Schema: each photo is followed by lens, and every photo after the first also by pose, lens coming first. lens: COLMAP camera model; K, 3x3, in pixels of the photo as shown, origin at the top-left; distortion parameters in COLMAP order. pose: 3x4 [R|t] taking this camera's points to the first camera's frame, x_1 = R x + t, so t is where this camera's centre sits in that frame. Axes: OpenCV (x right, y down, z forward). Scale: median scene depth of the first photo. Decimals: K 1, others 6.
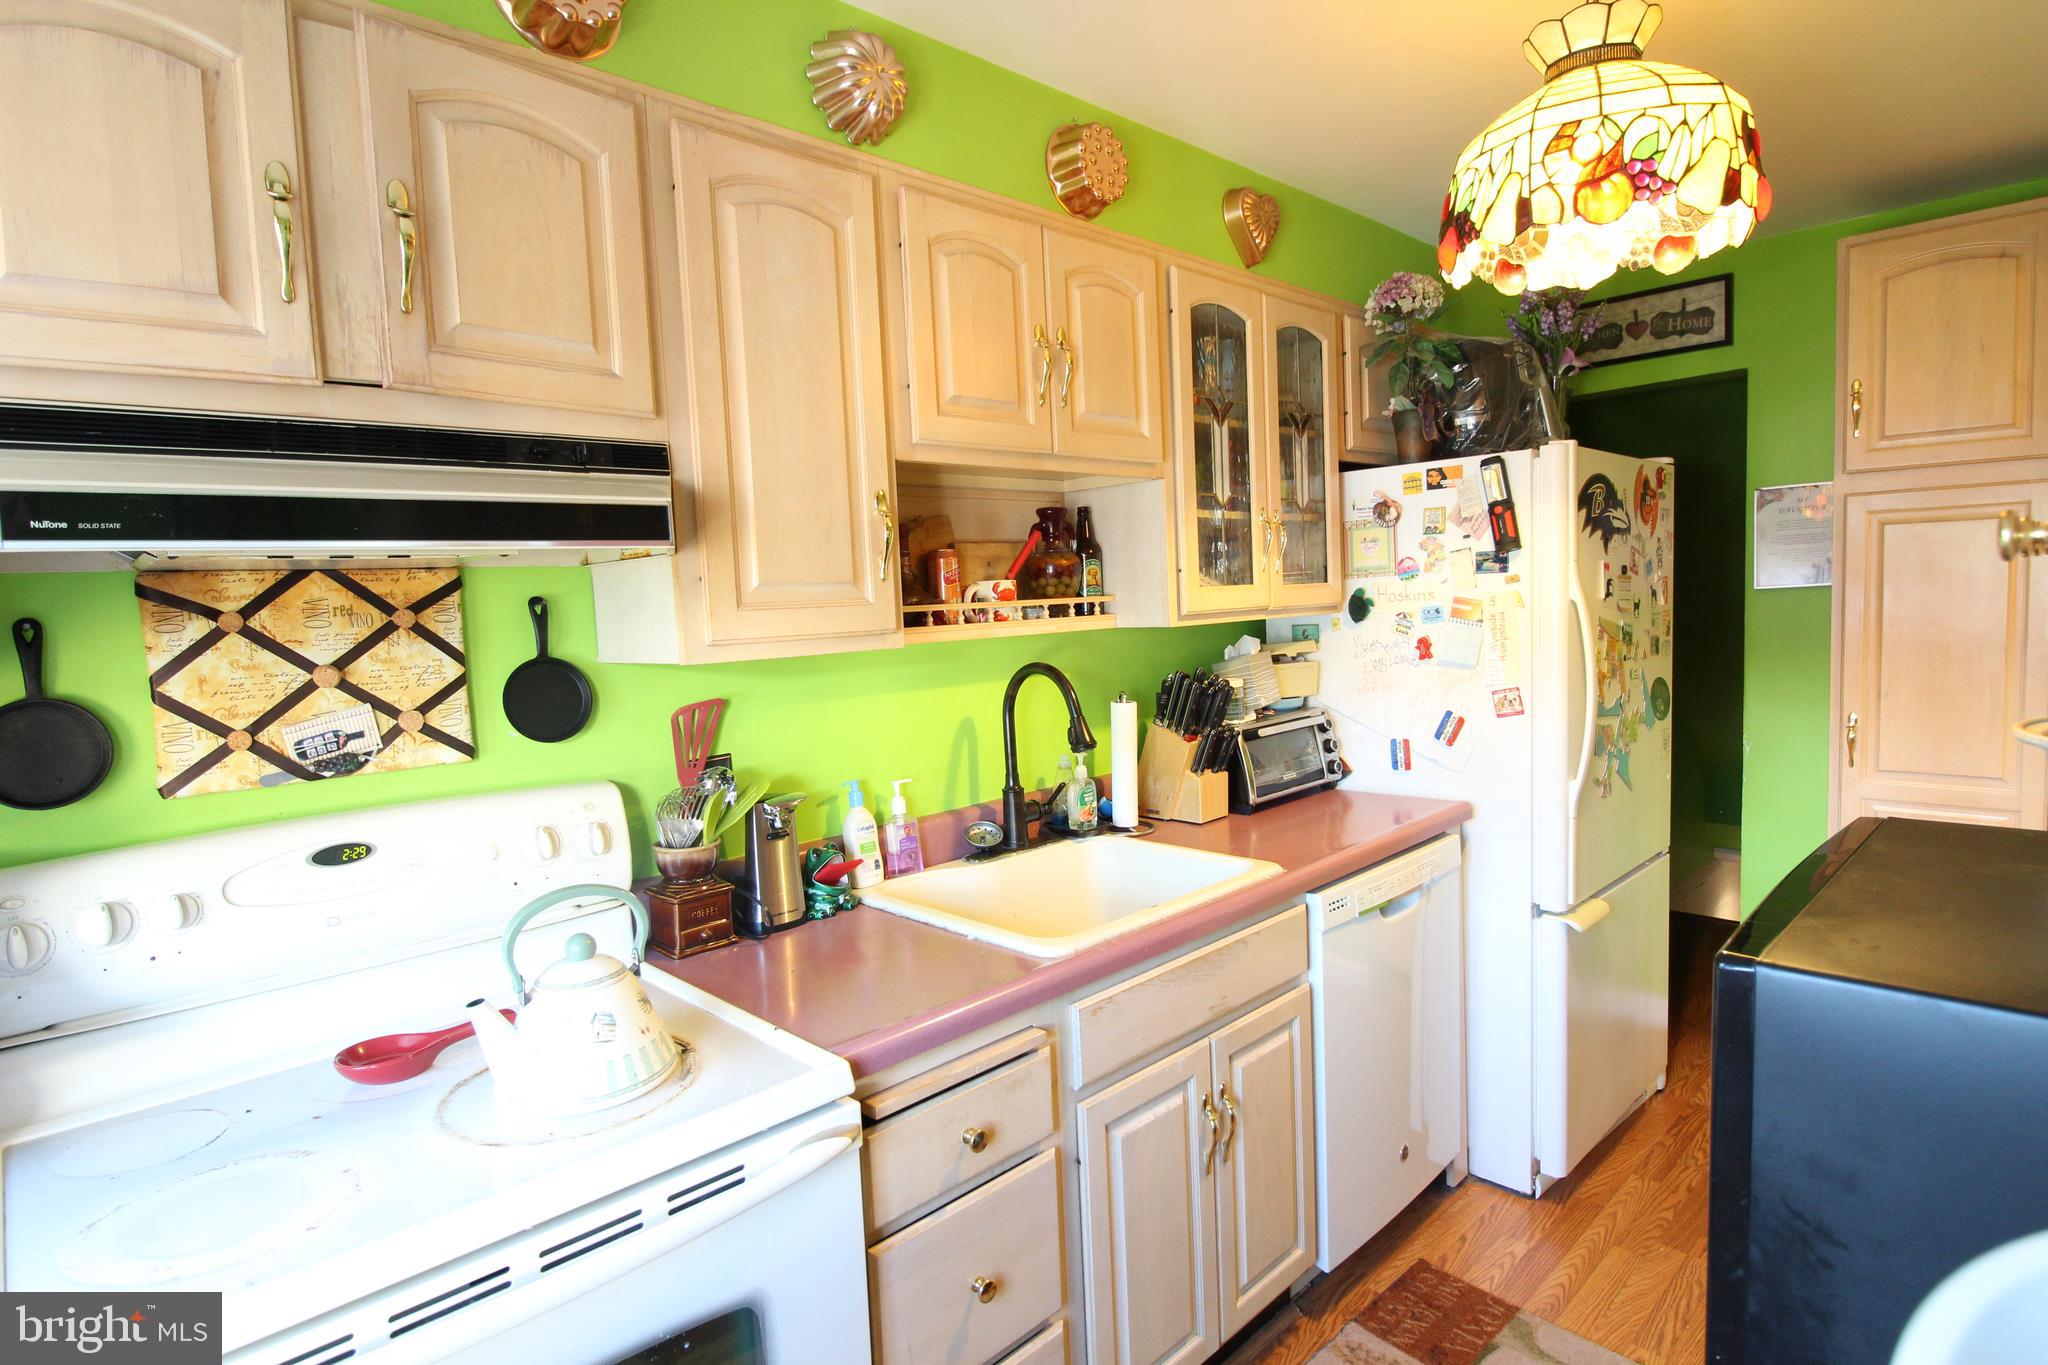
lens RADIAL K [[1085.6, 0, 1022.8], [0, 1085.6, 635.5], [0, 0, 1]] dist [0.000957, 0.000130]
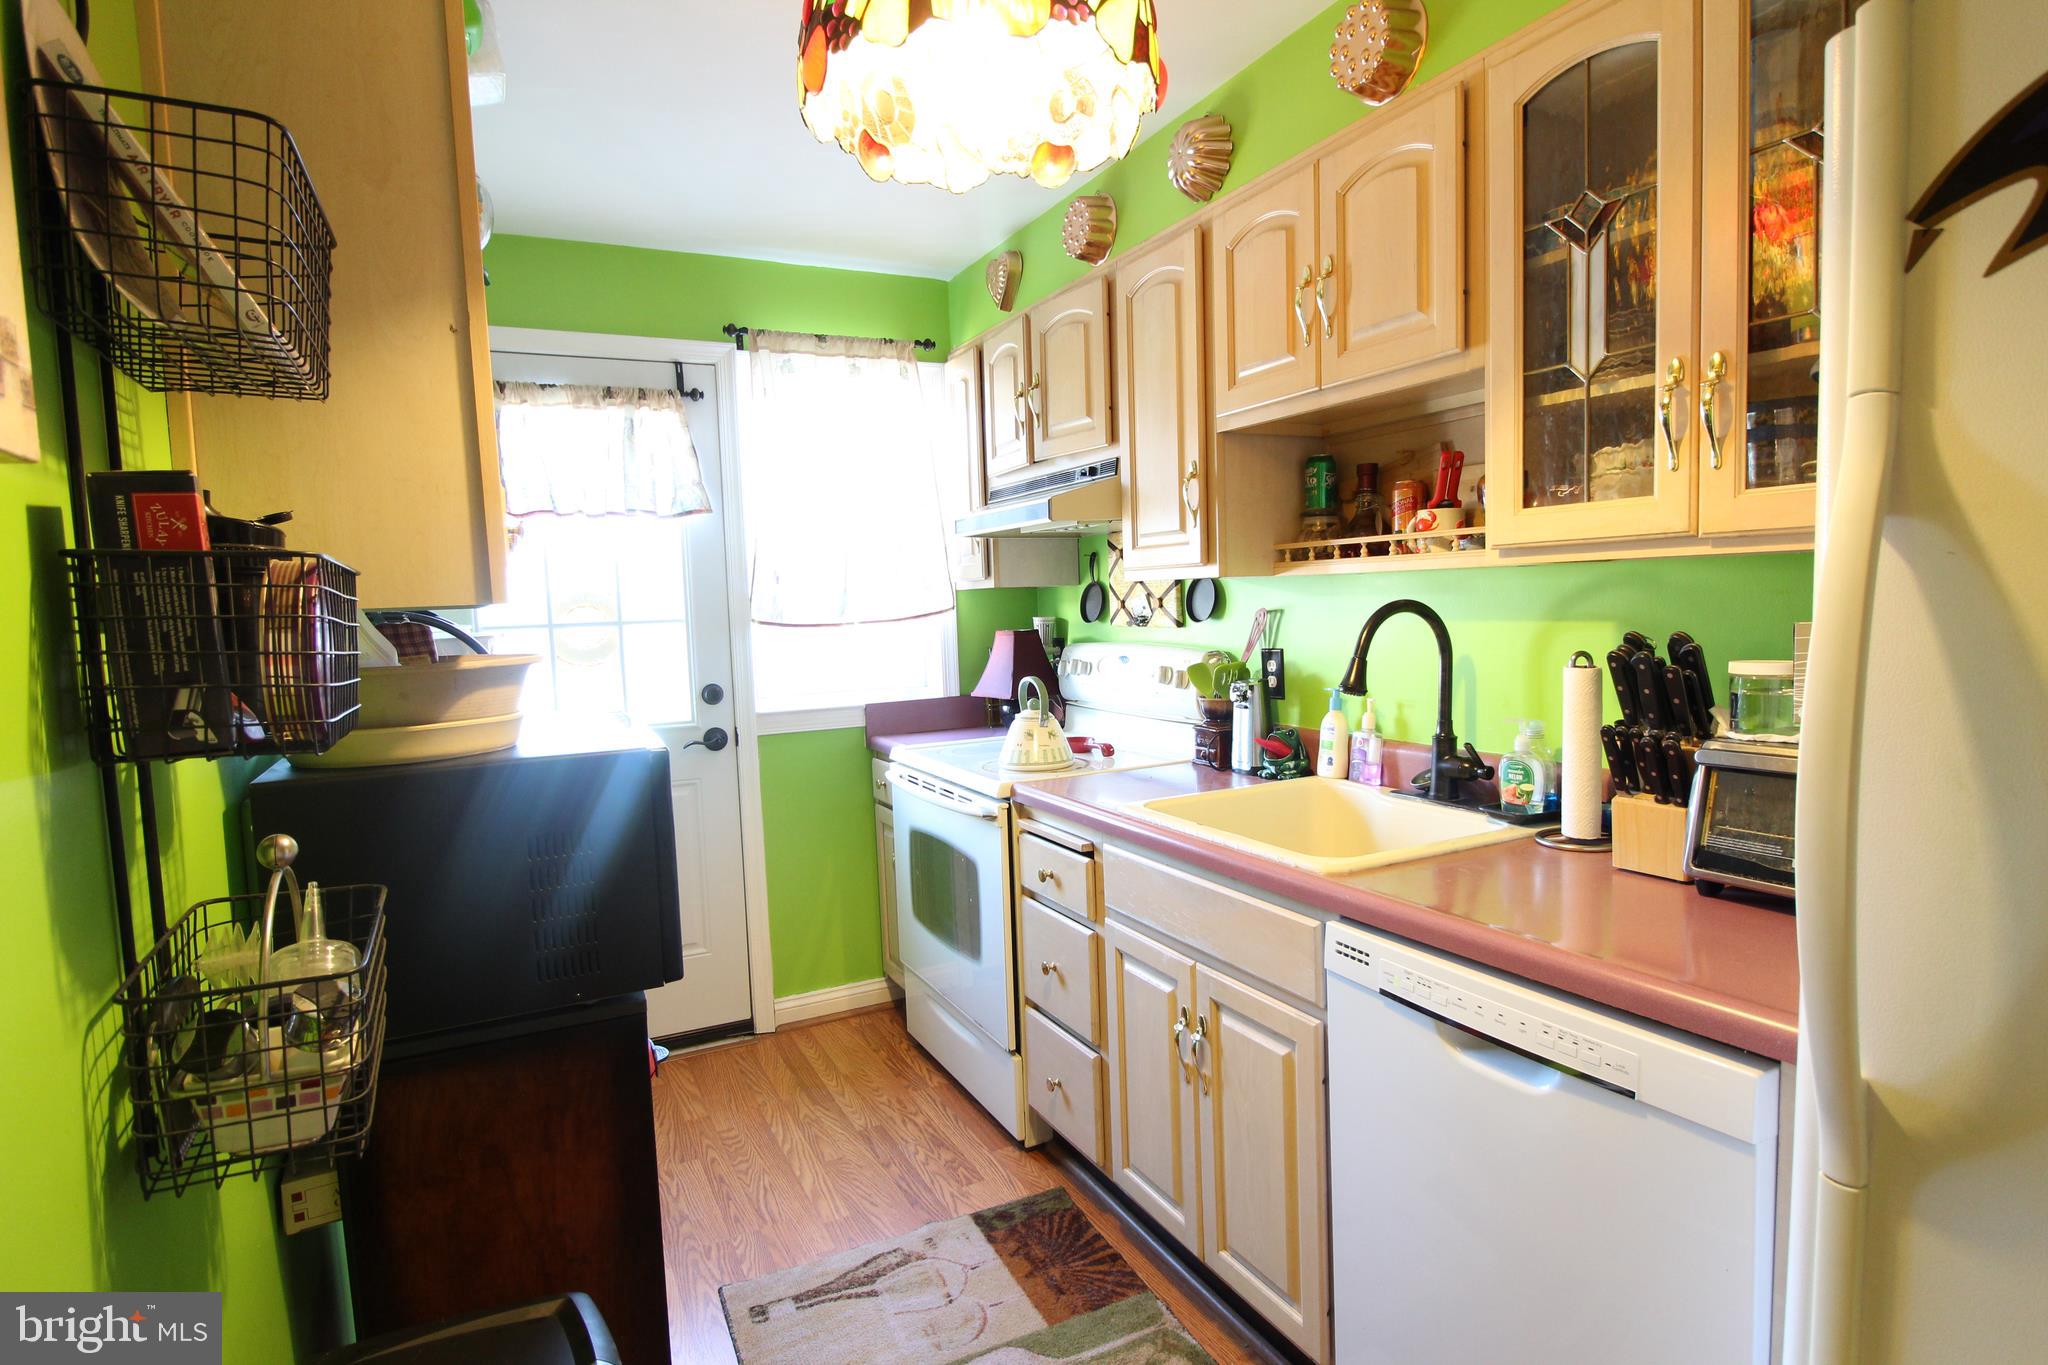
lens RADIAL K [[1085.6, 0, 1022.8], [0, 1085.6, 635.5], [0, 0, 1]] dist [0.000957, 0.000130]
pose [[-0.298835, 0.087378, -0.950296, 1.036300], [0.001782, 0.995849, 0.091006, -0.030985], [0.954303, 0.025502, -0.297750, 1.005688]]
